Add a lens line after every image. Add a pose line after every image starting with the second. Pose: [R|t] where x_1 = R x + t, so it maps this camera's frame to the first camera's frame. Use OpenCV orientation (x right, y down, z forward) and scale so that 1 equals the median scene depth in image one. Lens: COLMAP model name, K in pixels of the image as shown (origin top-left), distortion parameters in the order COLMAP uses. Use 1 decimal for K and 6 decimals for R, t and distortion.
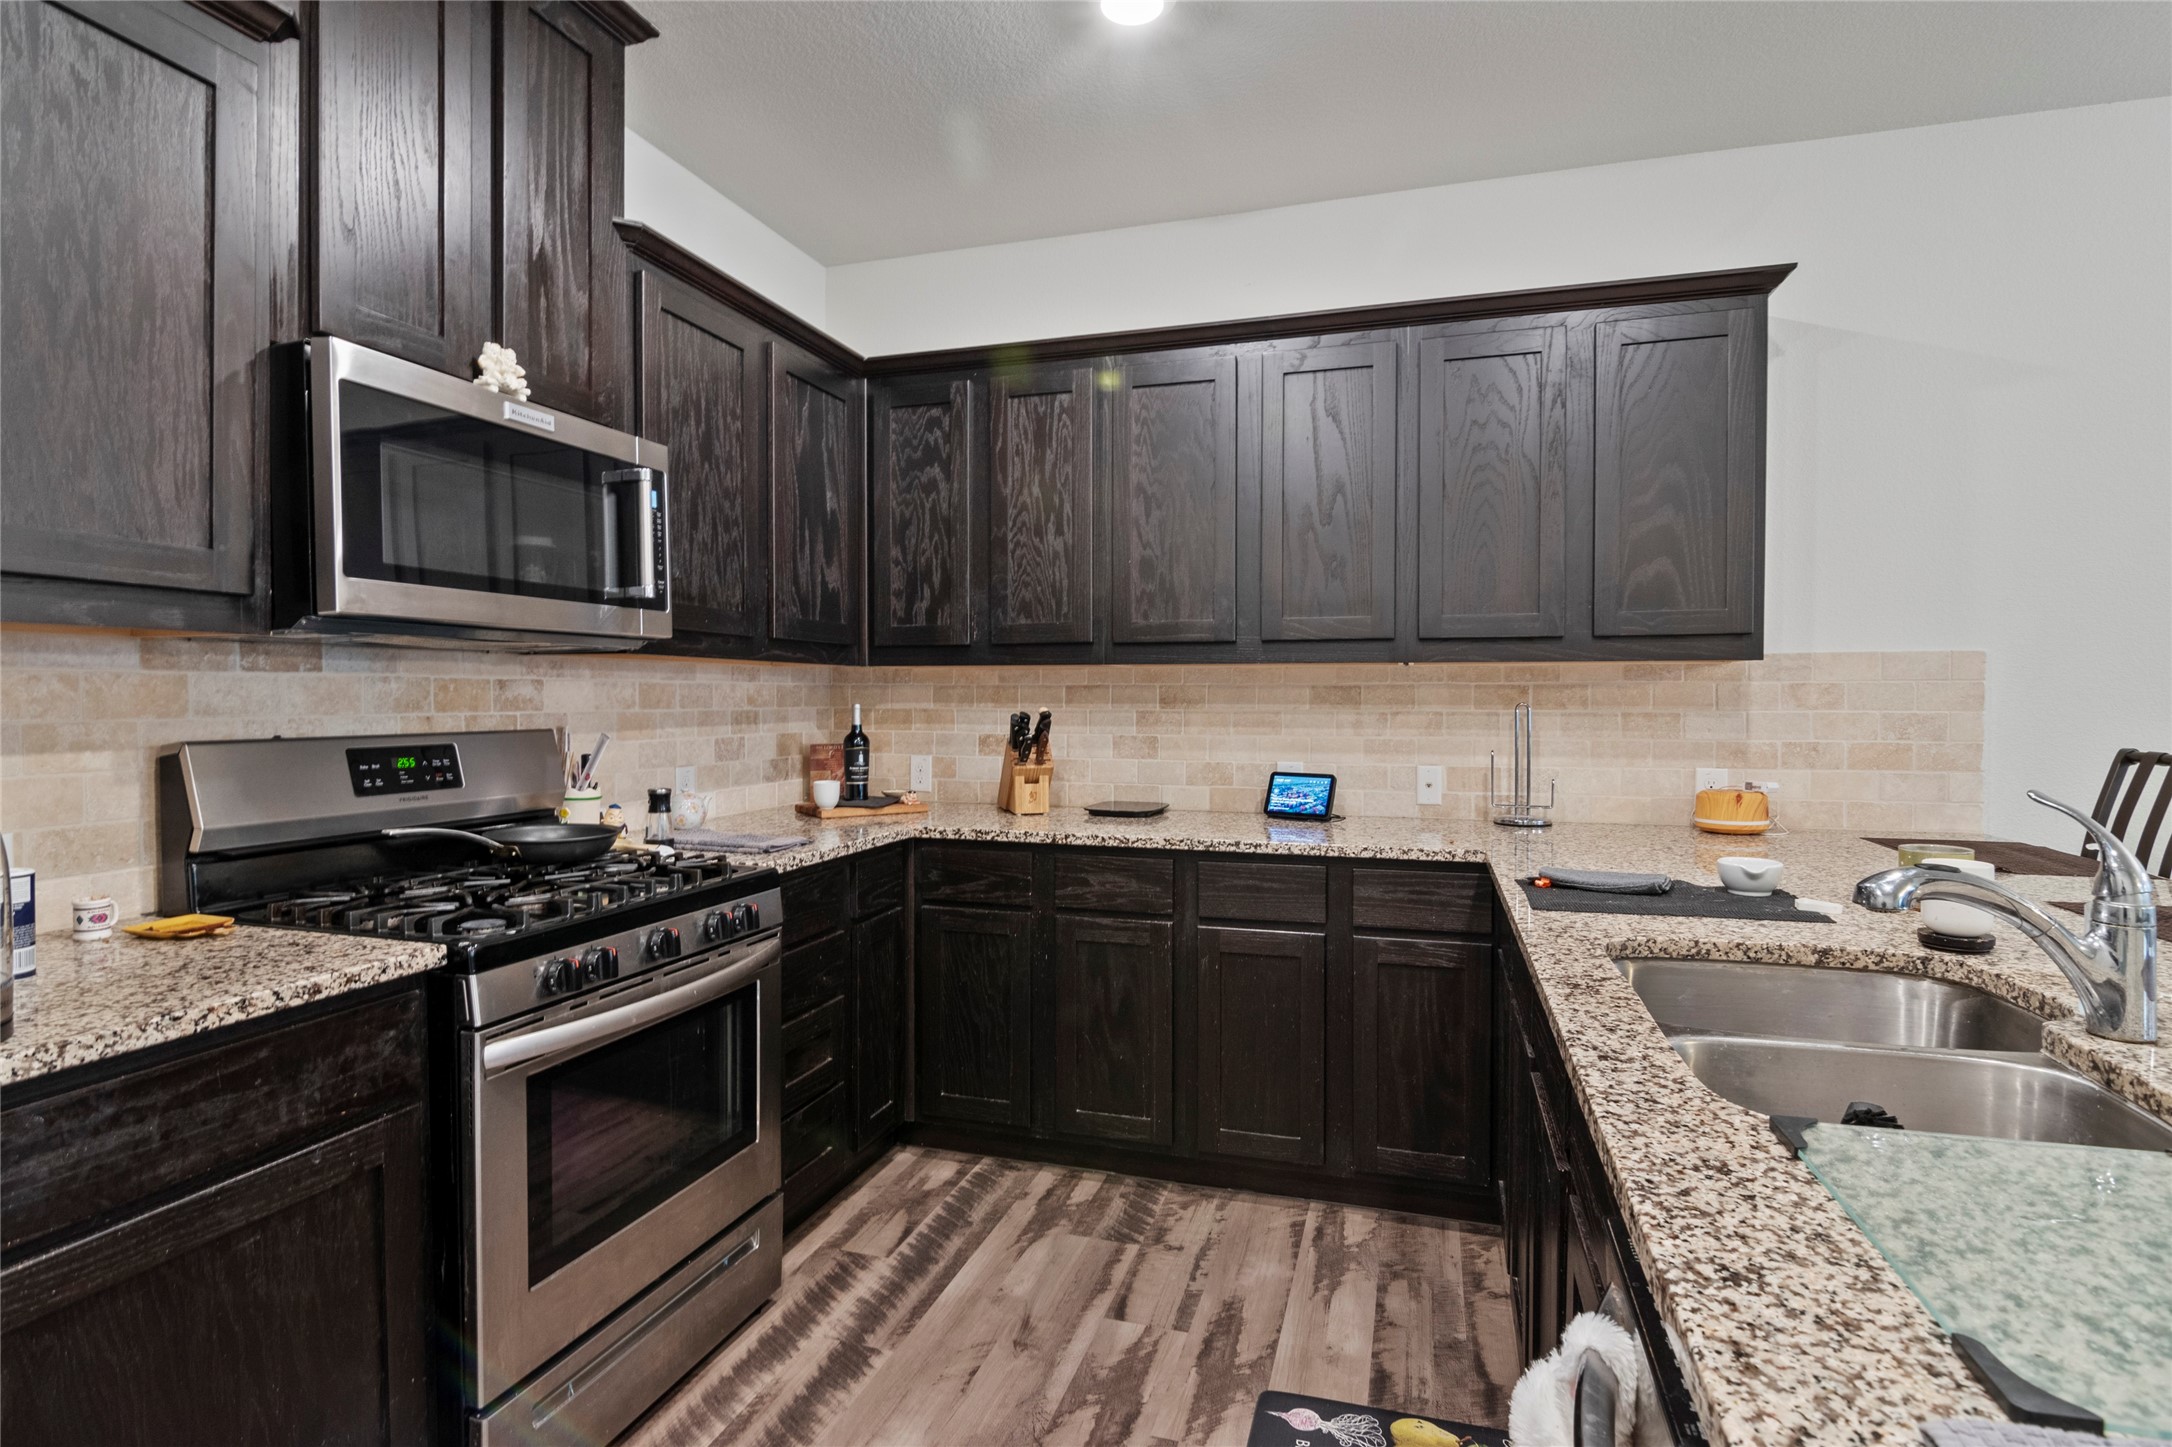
lens RADIAL K [[1053.7, 0, 1079.9], [0, 1053.7, 714.1], [0, 0, 1]] dist [-0.000972, -0.000502]
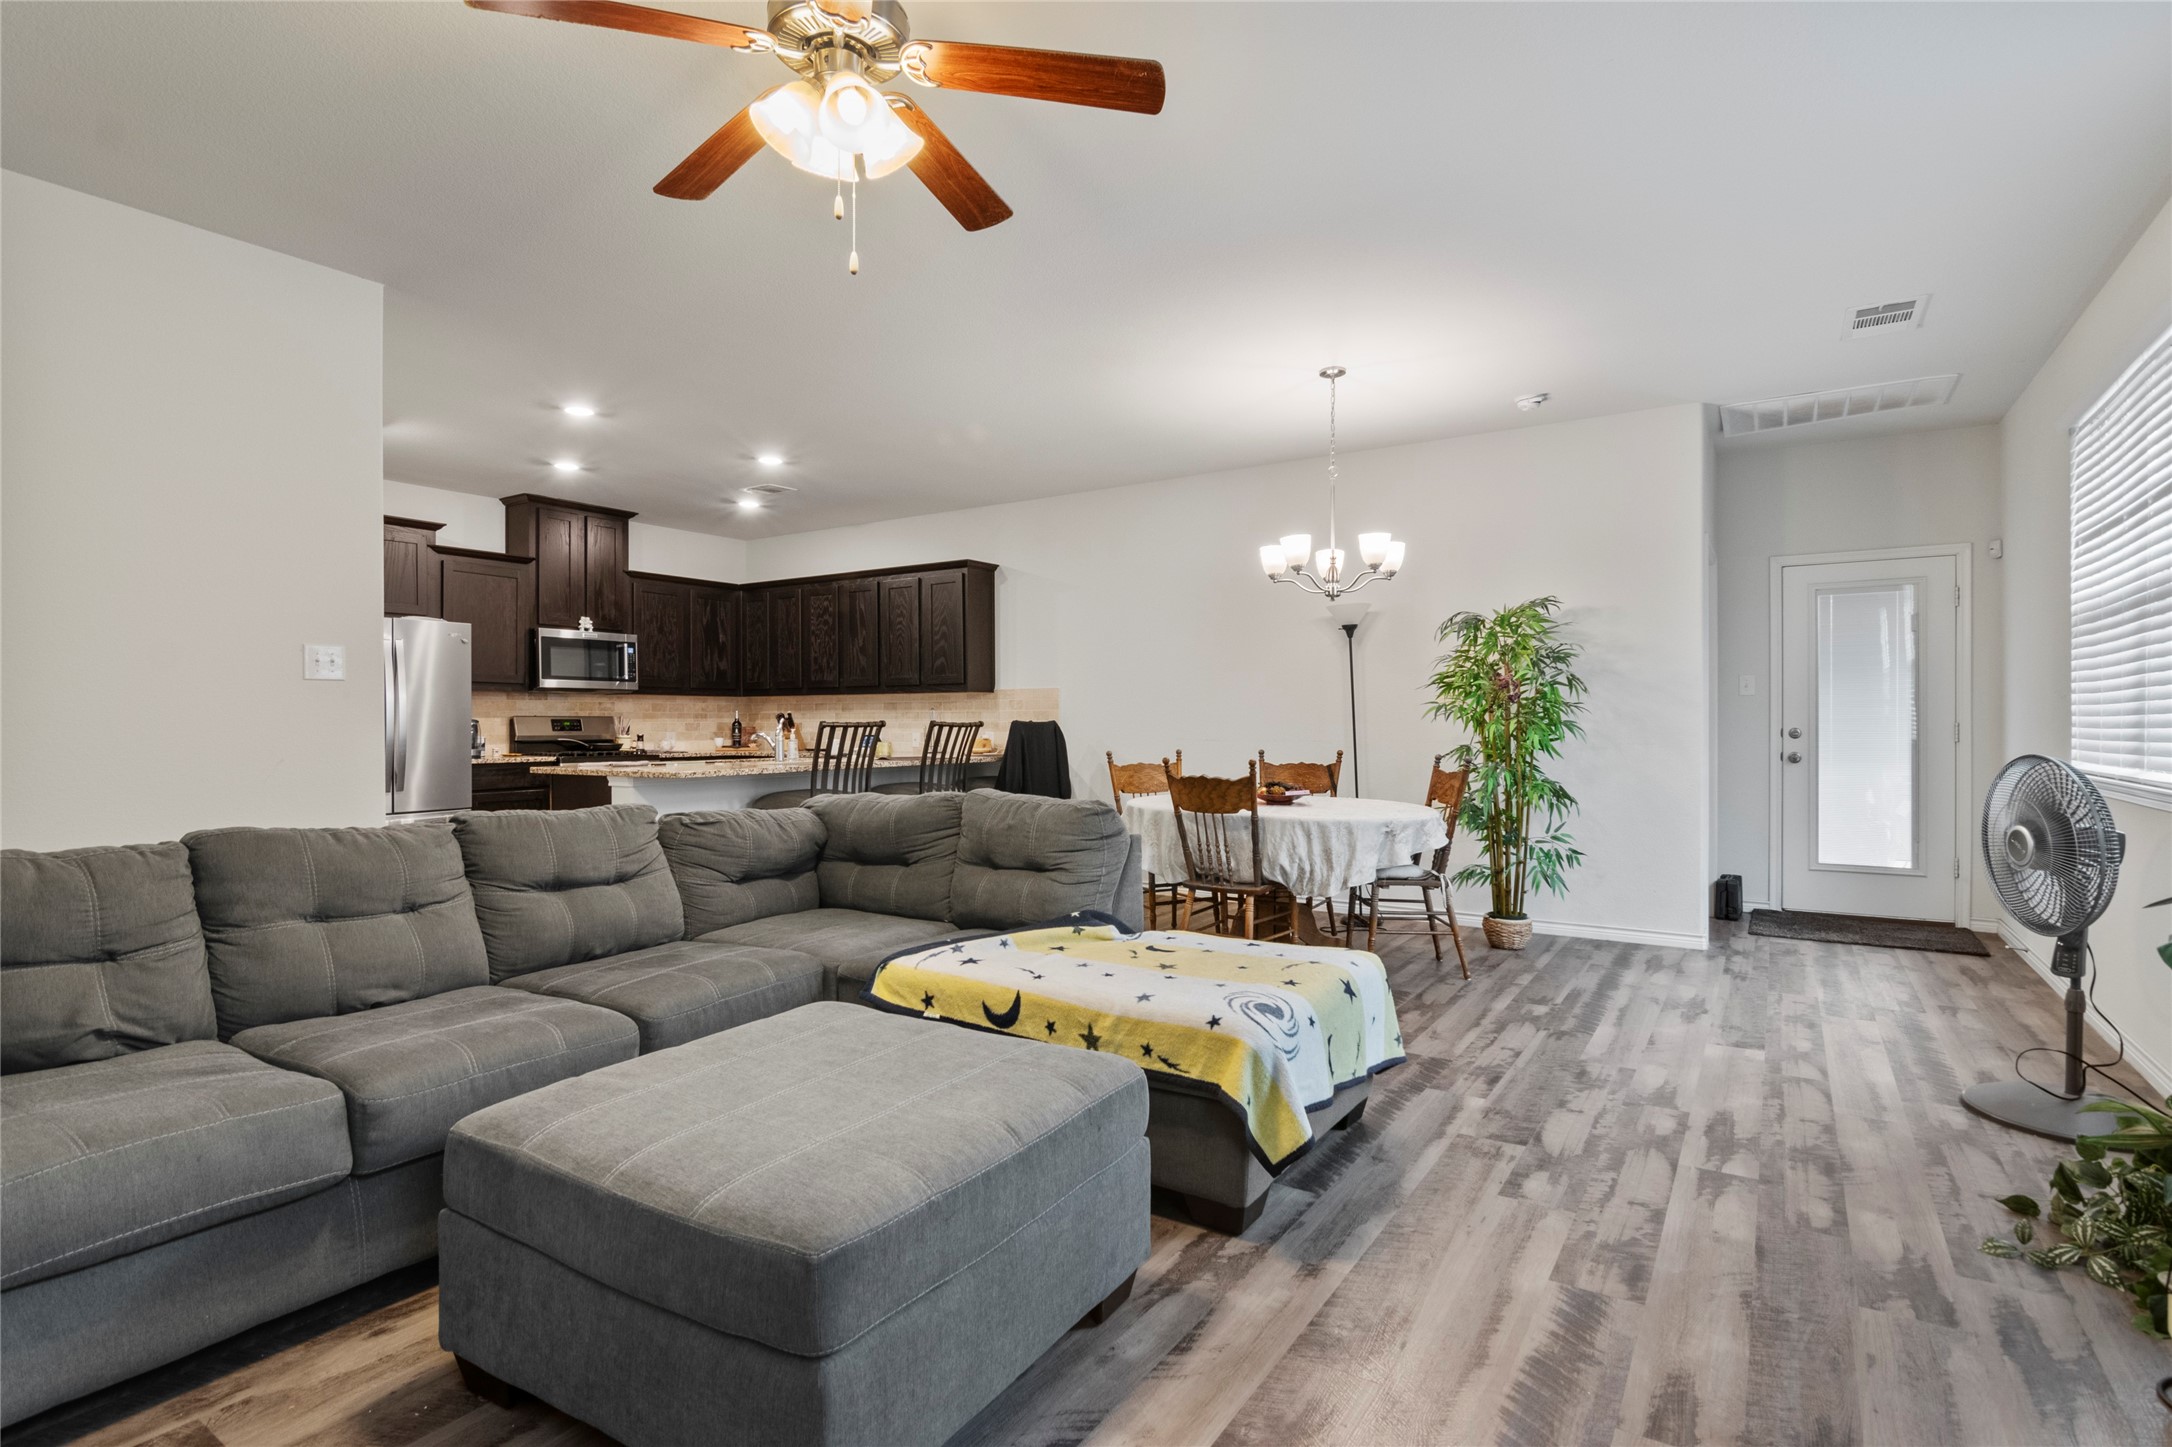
lens RADIAL K [[1053.7, 0, 1099.0], [0, 1053.7, 728.4], [0, 0, 1]] dist [-0.000972, -0.000502]
pose [[0.961666, -0.000294, -0.274222, 2.083357], [-0.002167, 0.999960, -0.008673, 0.084723], [0.274214, 0.008935, 0.961627, -1.978489]]
